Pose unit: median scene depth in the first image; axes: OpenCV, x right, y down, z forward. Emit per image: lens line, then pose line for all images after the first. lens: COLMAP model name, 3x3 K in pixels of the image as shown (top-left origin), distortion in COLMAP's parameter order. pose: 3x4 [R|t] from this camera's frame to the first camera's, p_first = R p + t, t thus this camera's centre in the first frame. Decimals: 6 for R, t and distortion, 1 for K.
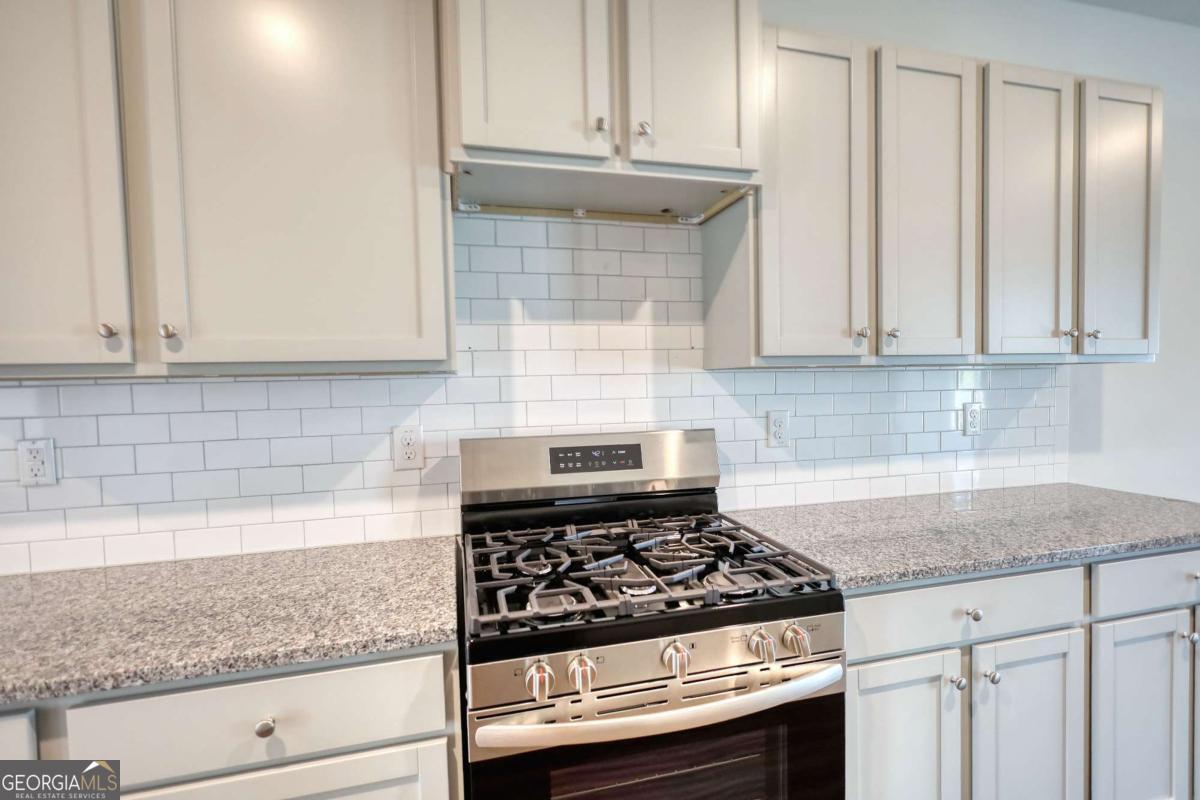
lens RADIAL K [[555.4, 0, 604.9], [0, 555.4, 401.1], [0, 0, 1]] dist [-0.001600, 0.000198]
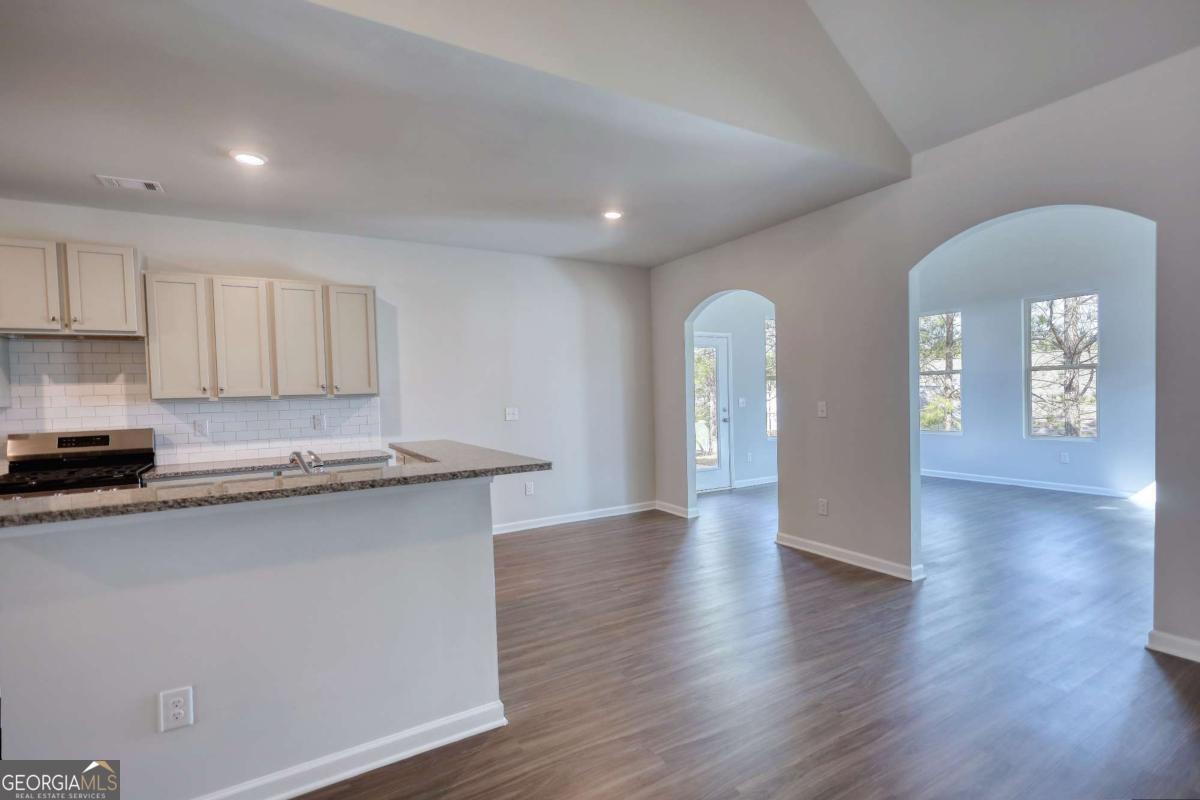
lens RADIAL K [[555.4, 0, 595.6], [0, 555.4, 403.1], [0, 0, 1]] dist [-0.001600, 0.000198]
pose [[0.962841, -0.014591, 0.269674, 1.436365], [0.020819, 0.999578, -0.020248, 0.031031], [-0.269265, 0.025110, 0.962739, -1.863555]]
